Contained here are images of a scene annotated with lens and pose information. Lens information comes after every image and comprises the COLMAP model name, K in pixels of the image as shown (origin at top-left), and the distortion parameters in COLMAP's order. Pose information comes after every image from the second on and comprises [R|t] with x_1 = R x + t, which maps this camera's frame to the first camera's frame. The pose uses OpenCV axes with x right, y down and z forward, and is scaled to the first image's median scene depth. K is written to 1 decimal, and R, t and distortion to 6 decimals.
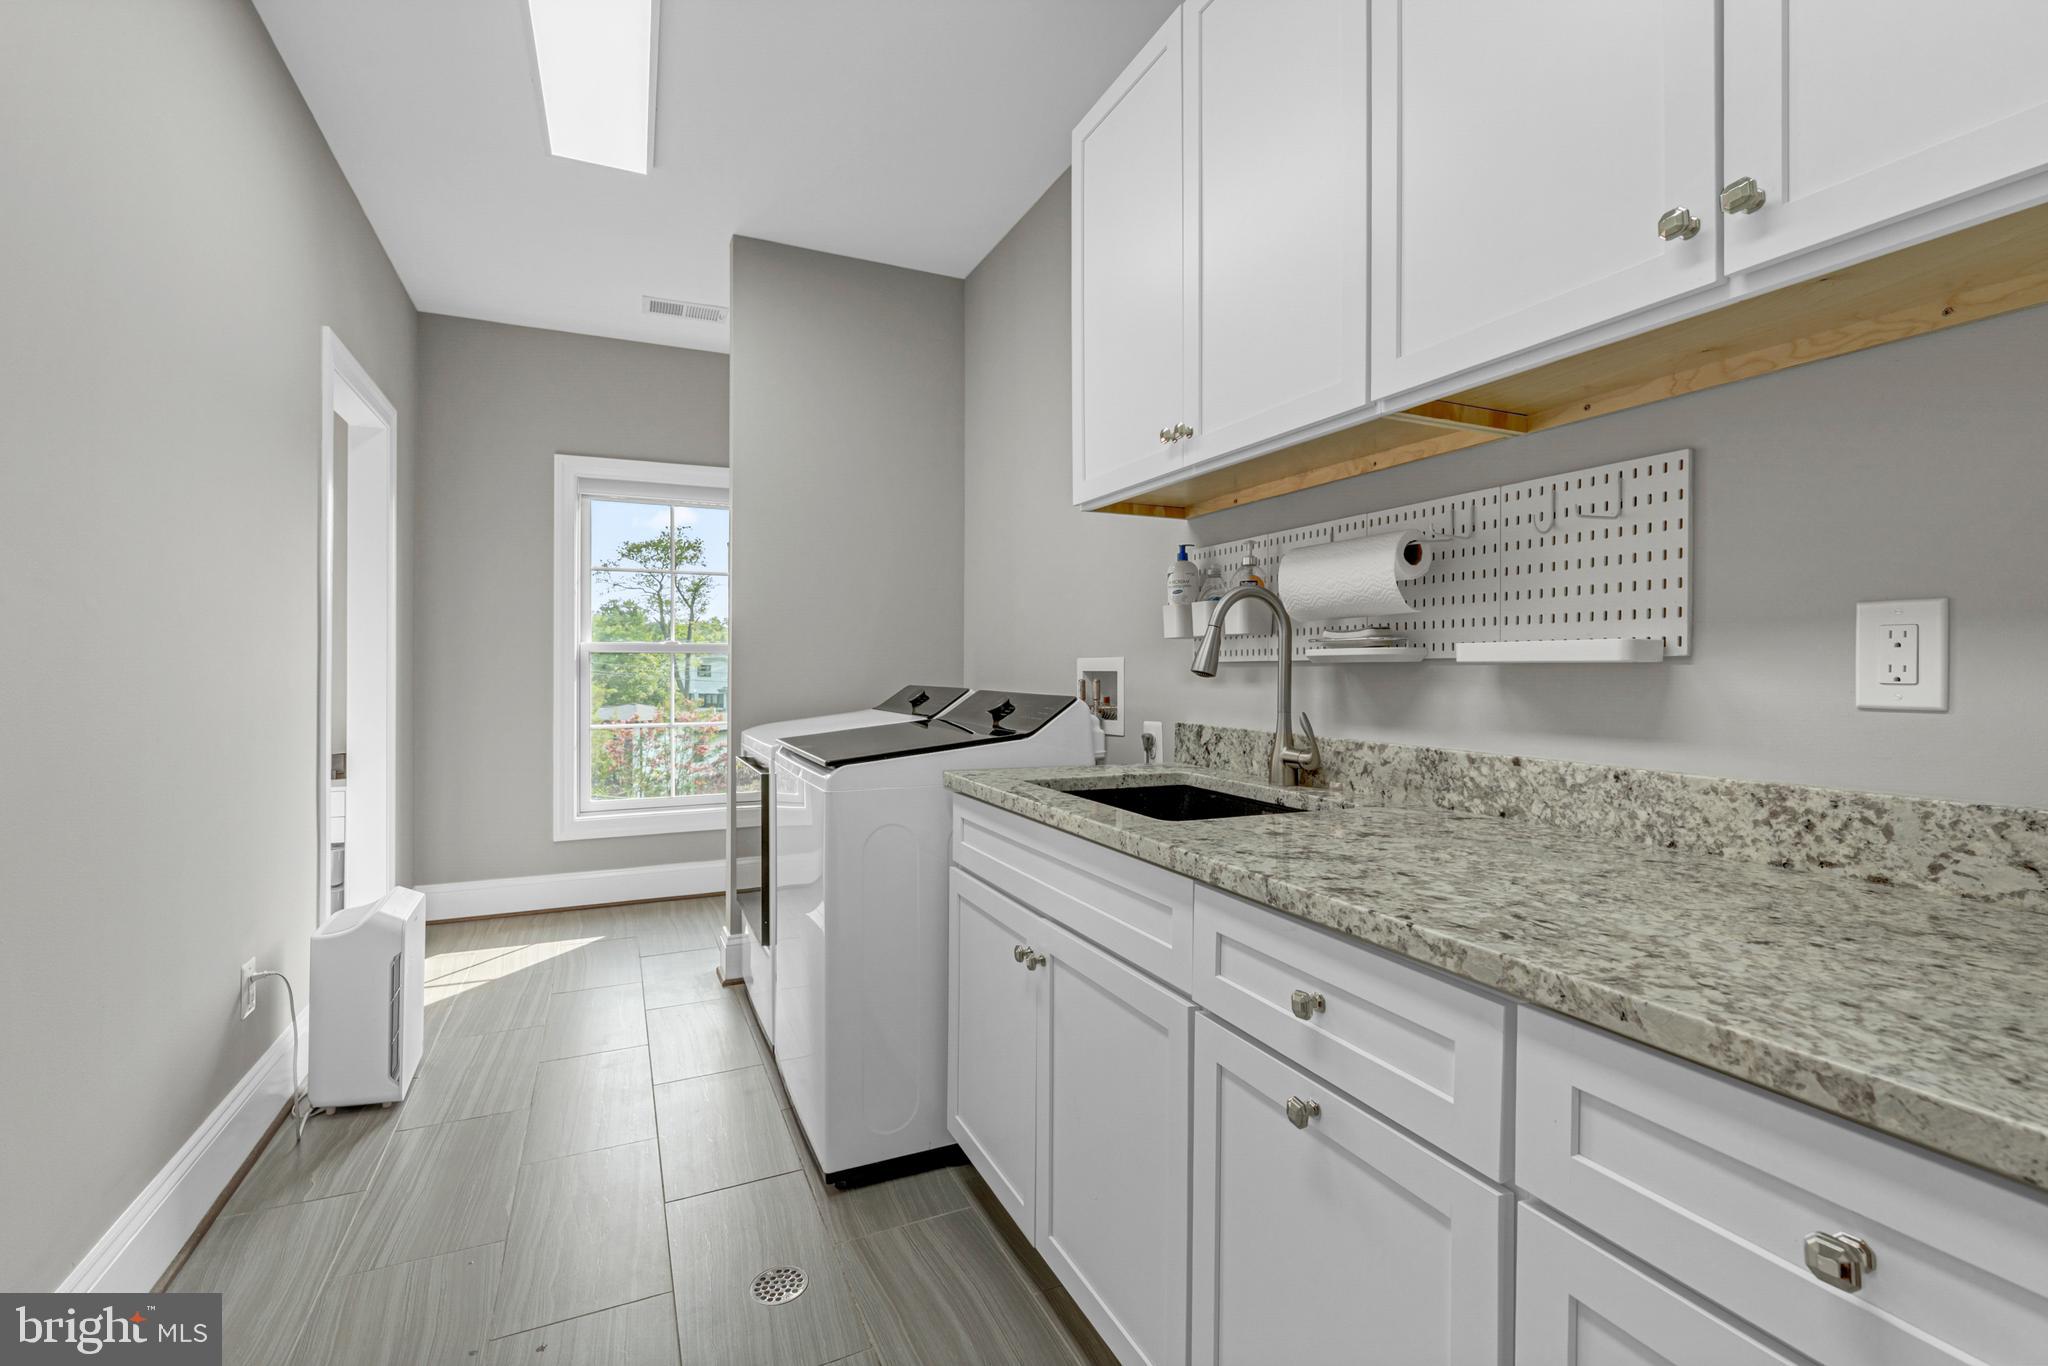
lens RADIAL K [[909.3, 0, 1024.3], [0, 909.3, 679.6], [0, 0, 1]] dist [0.004567, 0.000258]
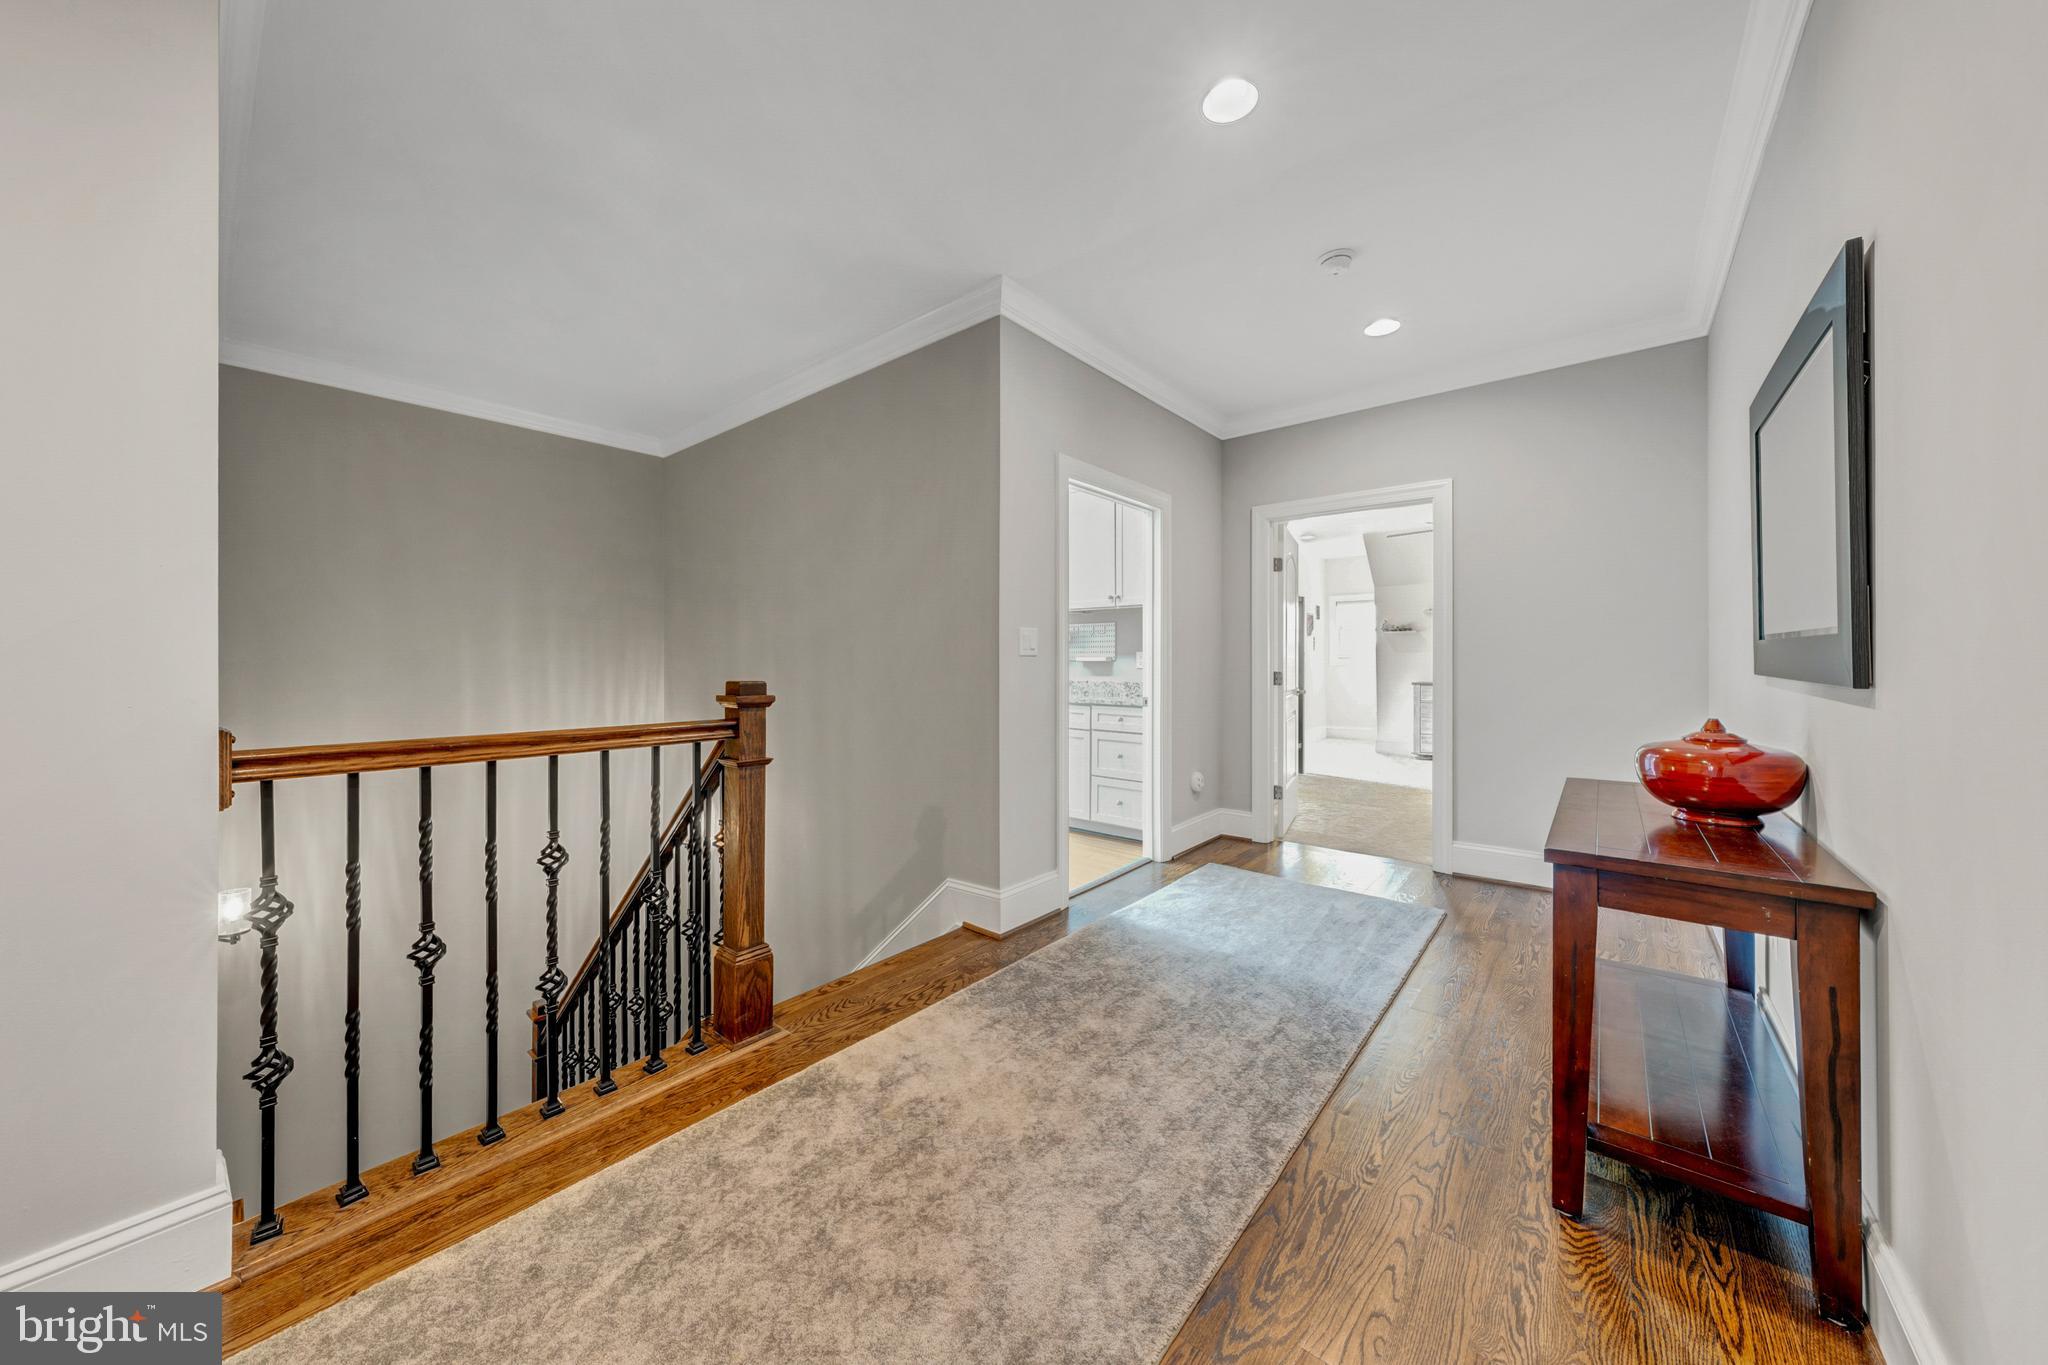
lens RADIAL K [[694.1, 0, 1024.5], [0, 694.1, 661.4], [0, 0, 1]] dist [0.000112, -0.000169]
pose [[0.903556, -0.004516, 0.428447, -1.600994], [0.005877, 0.999981, -0.001855, -0.012142], [-0.428430, 0.004194, 0.903565, -2.615073]]
